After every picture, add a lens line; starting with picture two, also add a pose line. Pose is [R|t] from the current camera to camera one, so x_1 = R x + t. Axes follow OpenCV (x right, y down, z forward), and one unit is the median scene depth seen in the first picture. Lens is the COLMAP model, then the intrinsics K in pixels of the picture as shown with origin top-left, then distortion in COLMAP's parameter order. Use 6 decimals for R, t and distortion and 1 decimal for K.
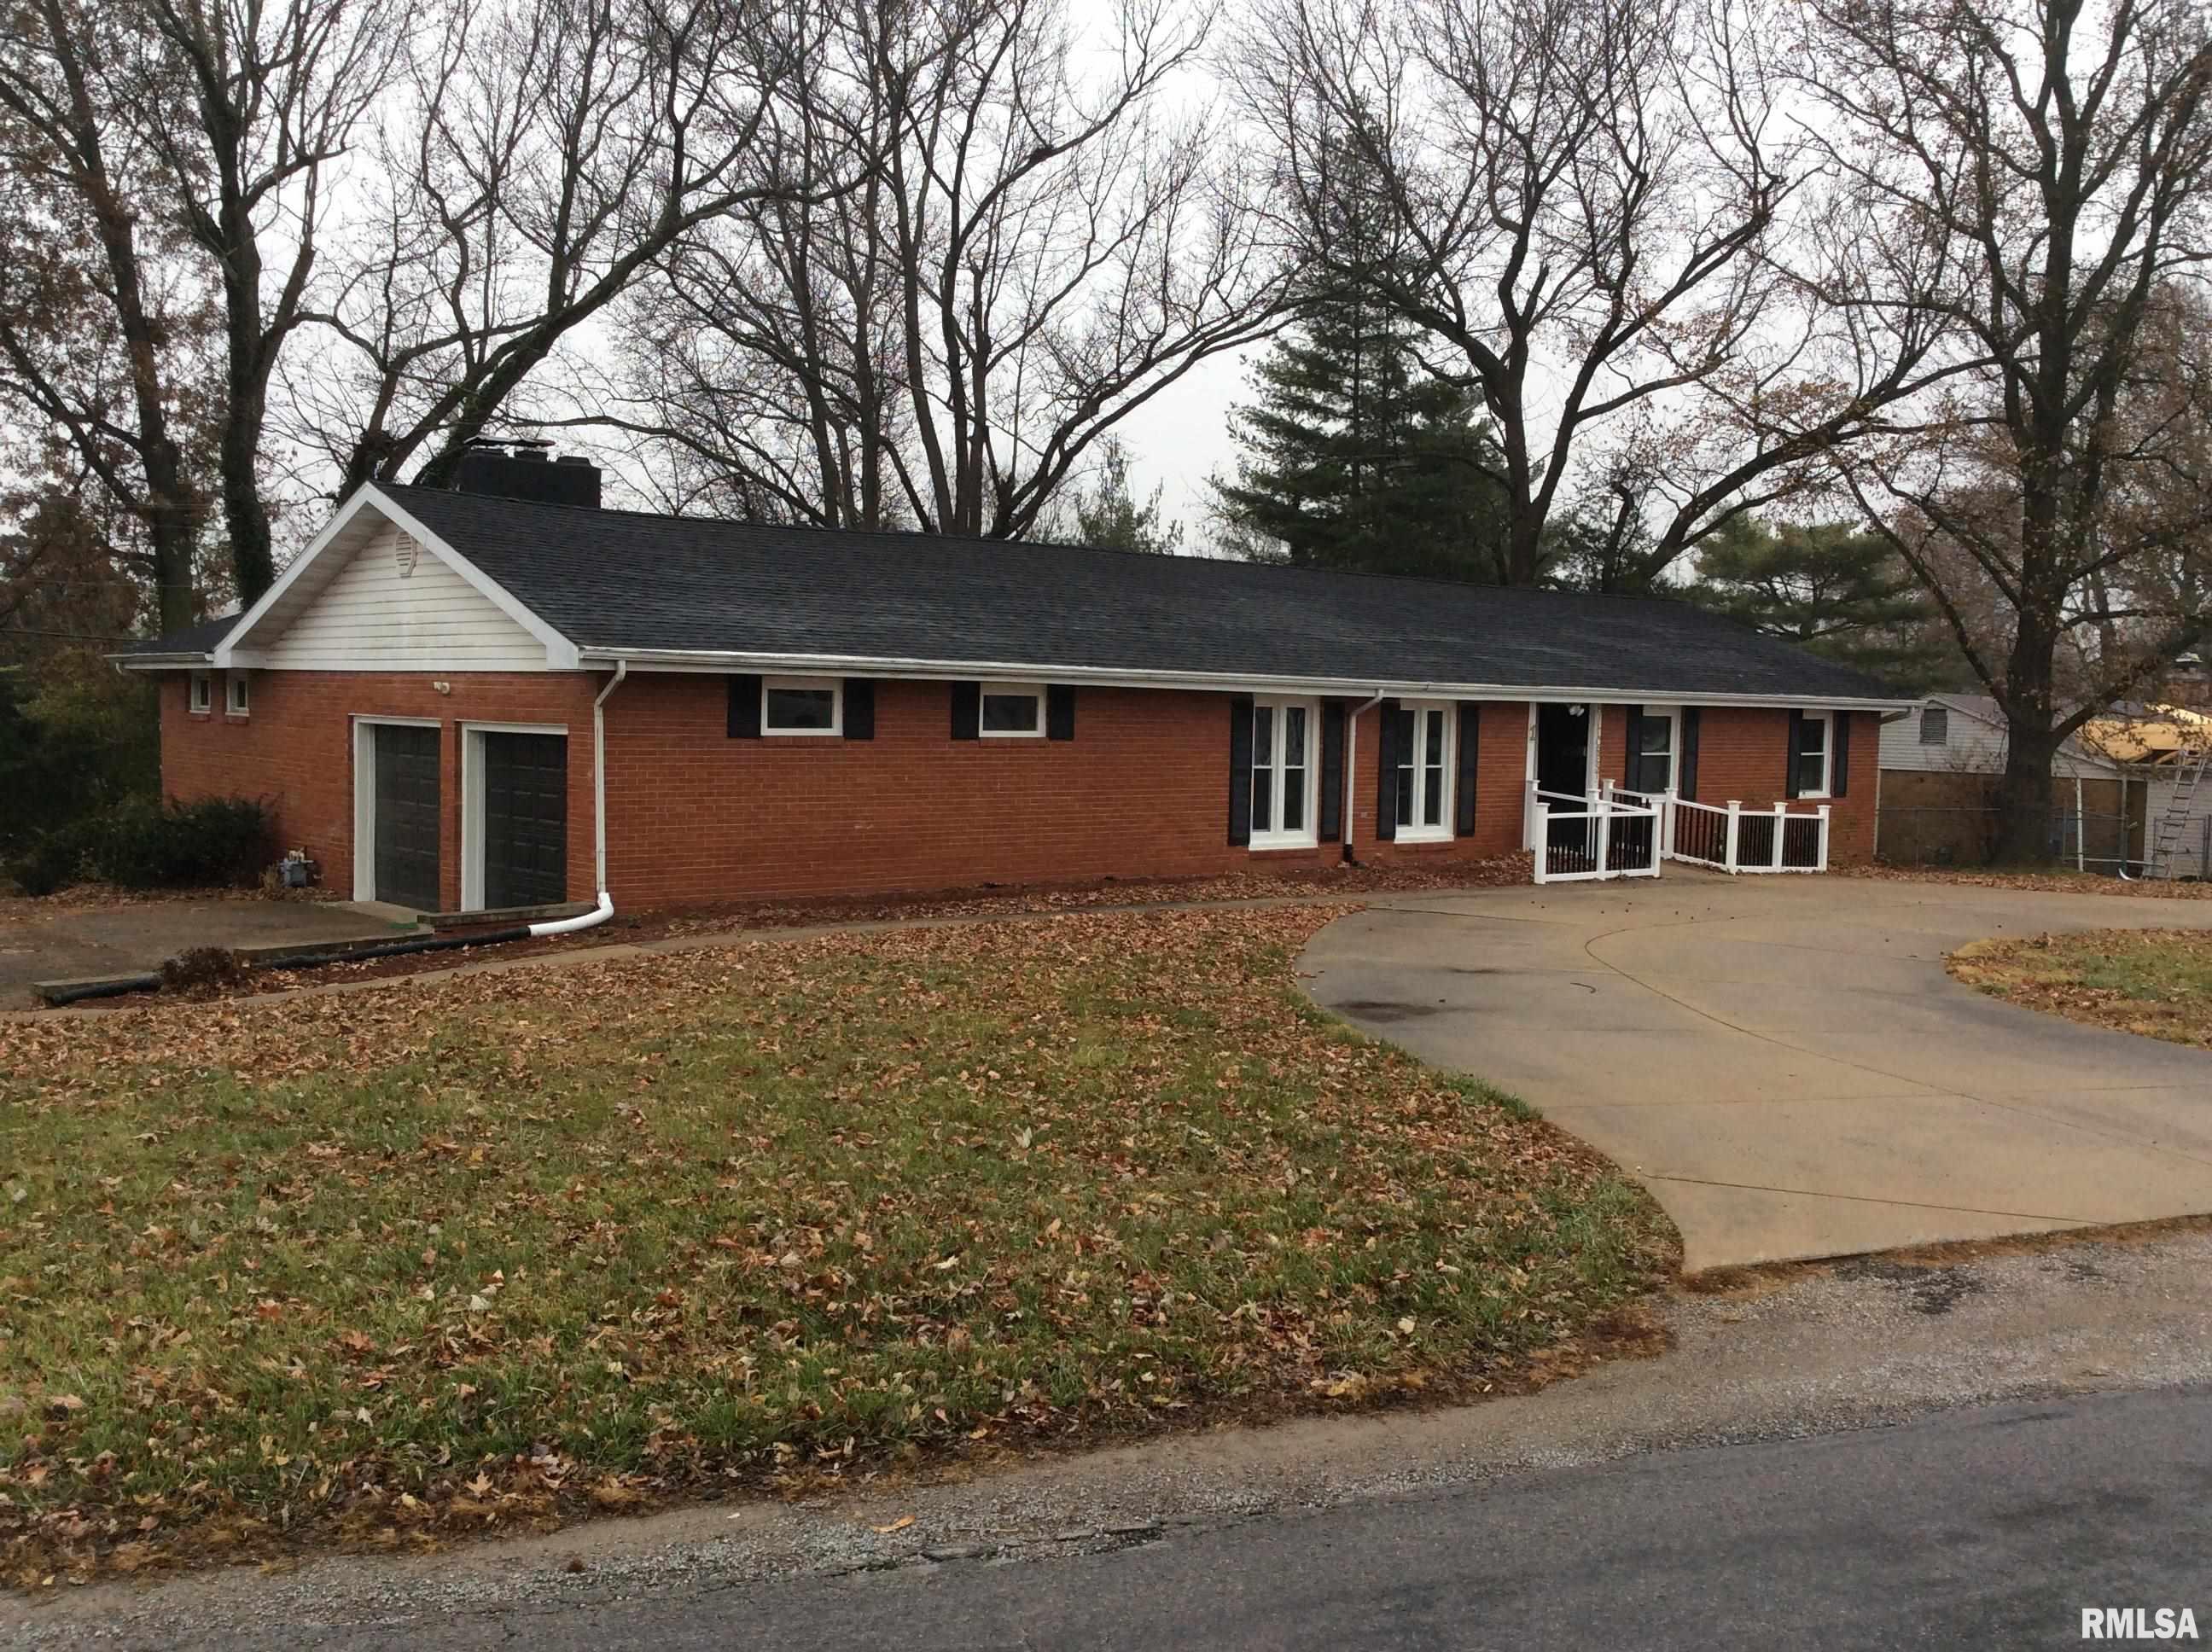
lens RADIAL K [[2052.0, 0, 1100.5], [0, 2052.0, 824.7], [0, 0, 1]] dist [0.069919, 0.000000]
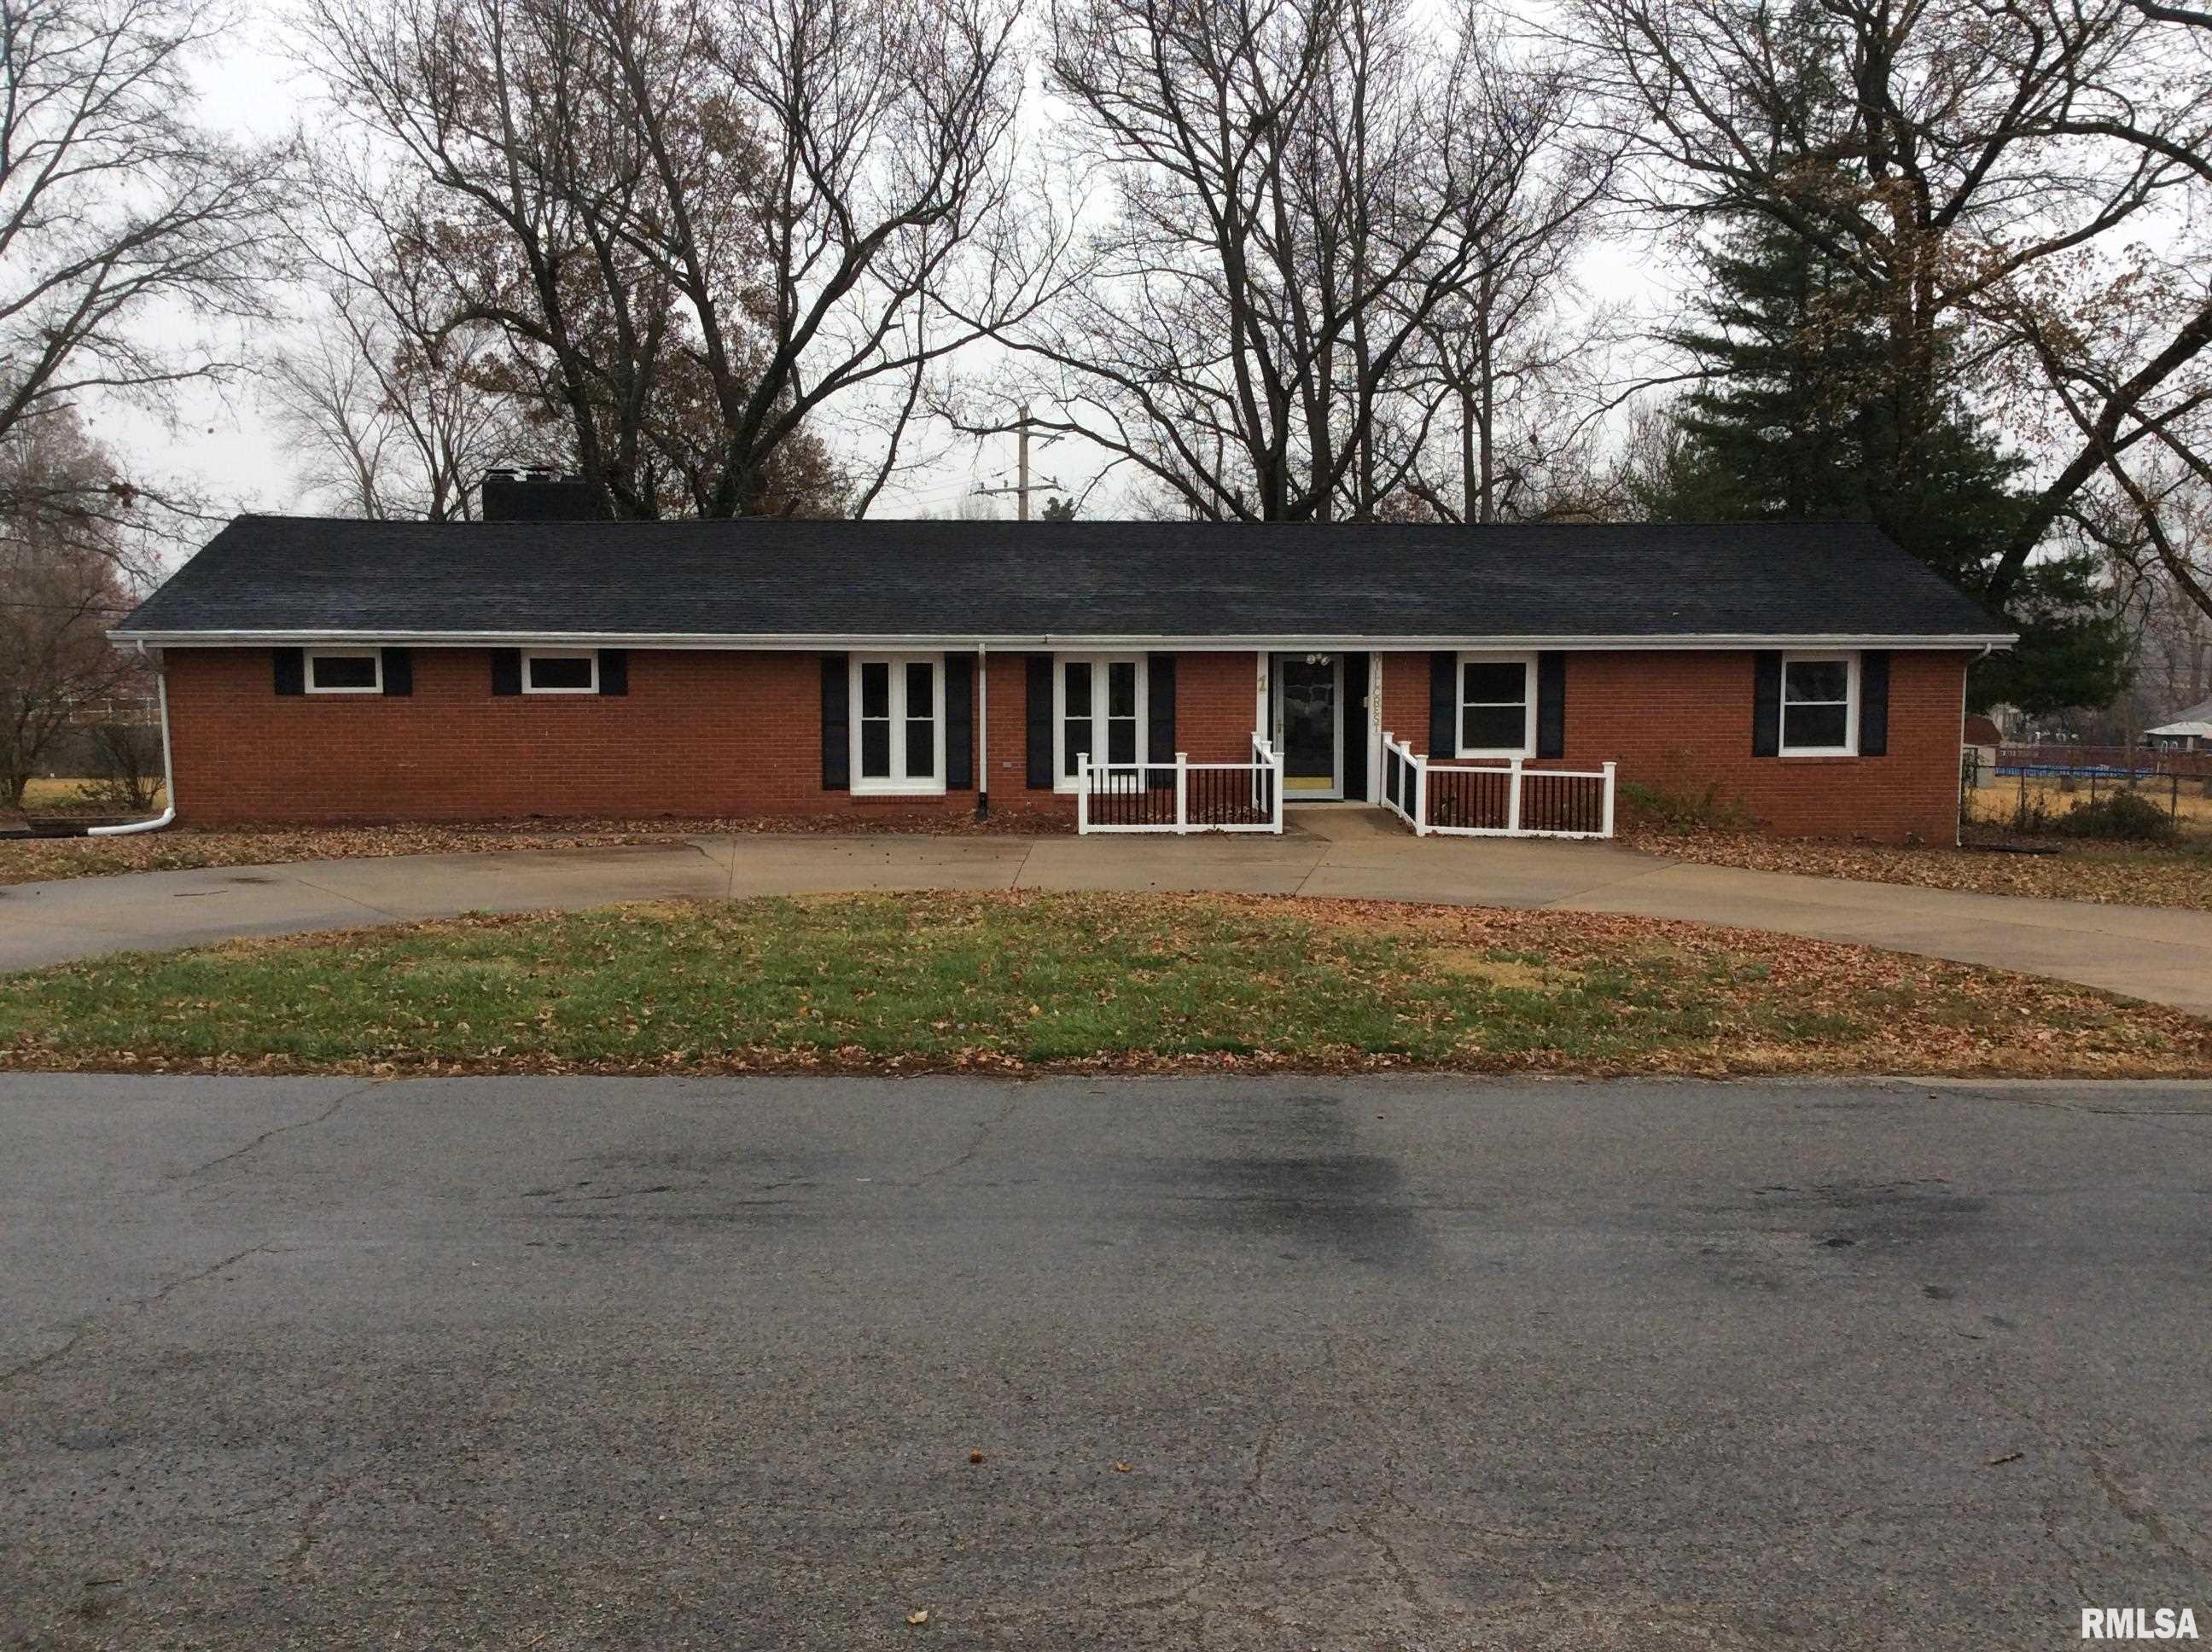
lens RADIAL K [[2052.0, 0, 1112.4], [0, 2052.0, 837.2], [0, 0, 1]] dist [0.069919, 0.000000]
pose [[0.784853, 0.035025, -0.618691, 0.831396], [-0.017846, 0.999265, 0.033931, -0.004260], [0.619425, -0.015590, 0.784901, 0.214965]]
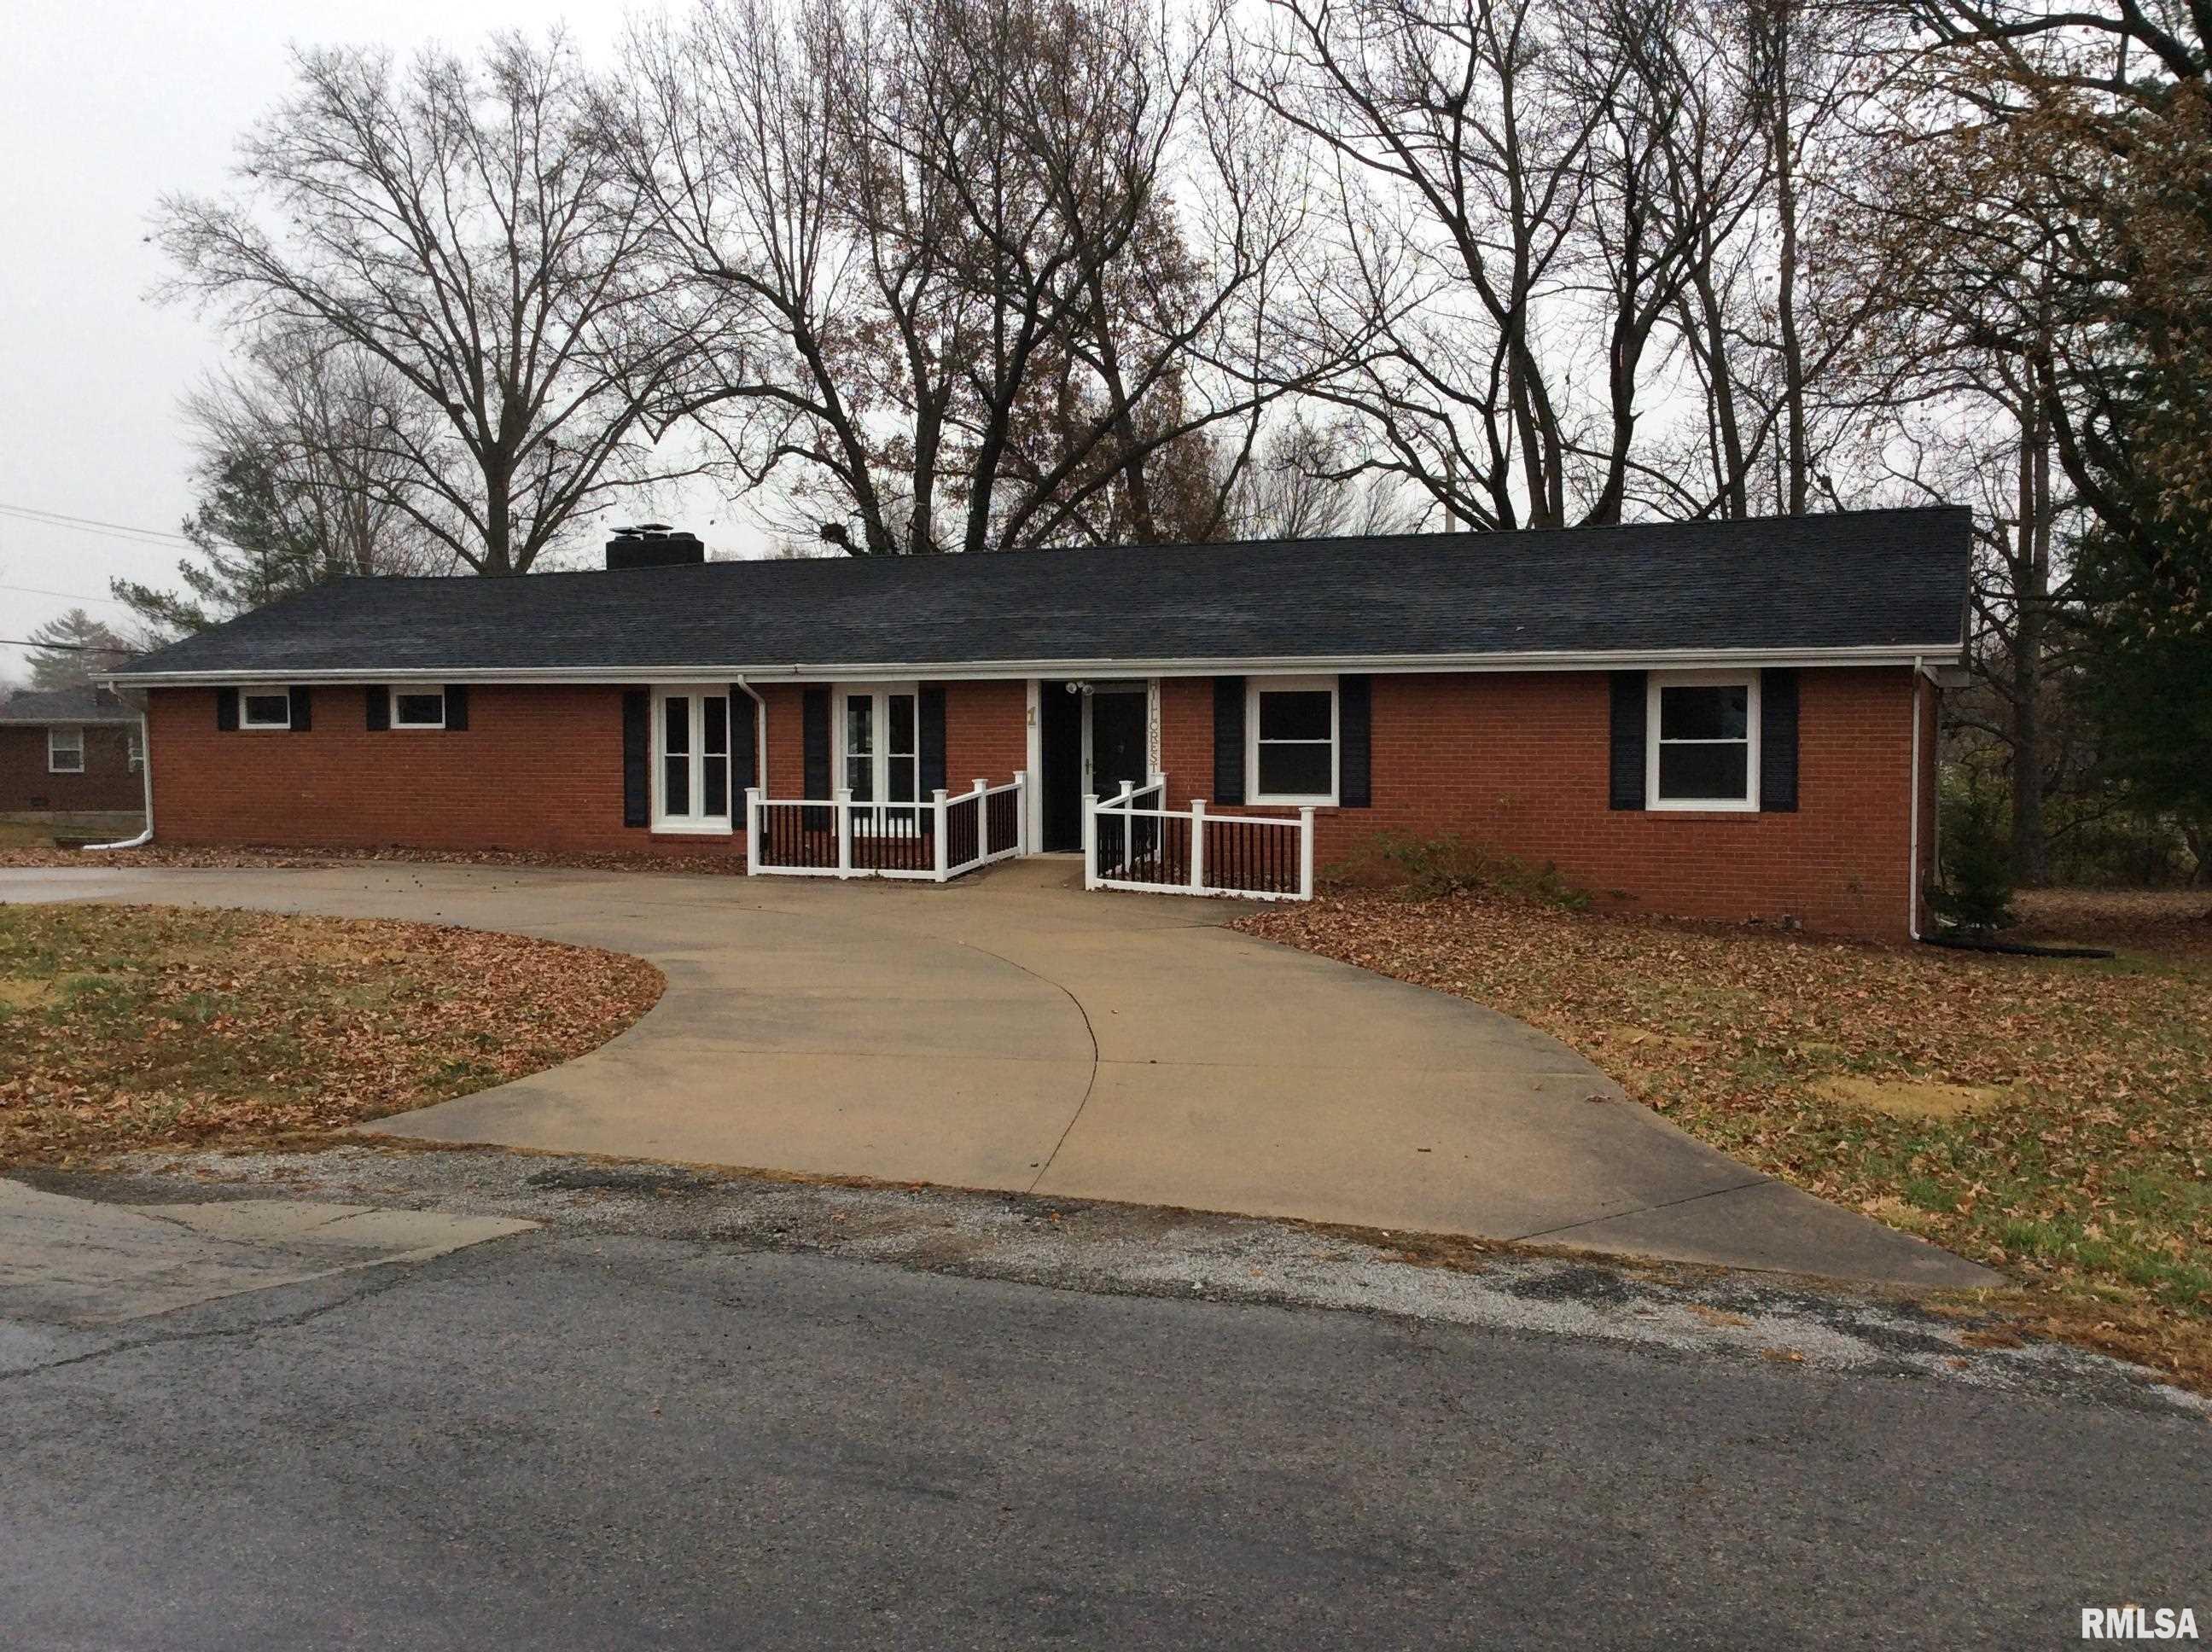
lens RADIAL K [[2052.0, 0, 1090.2], [0, 2052.0, 826.1], [0, 0, 1]] dist [0.069919, 0.000000]
pose [[0.406658, 0.017463, -0.913414, 1.097241], [-0.041819, 0.999125, 0.000483, -0.000548], [0.912623, 0.038002, 0.407032, 0.745412]]
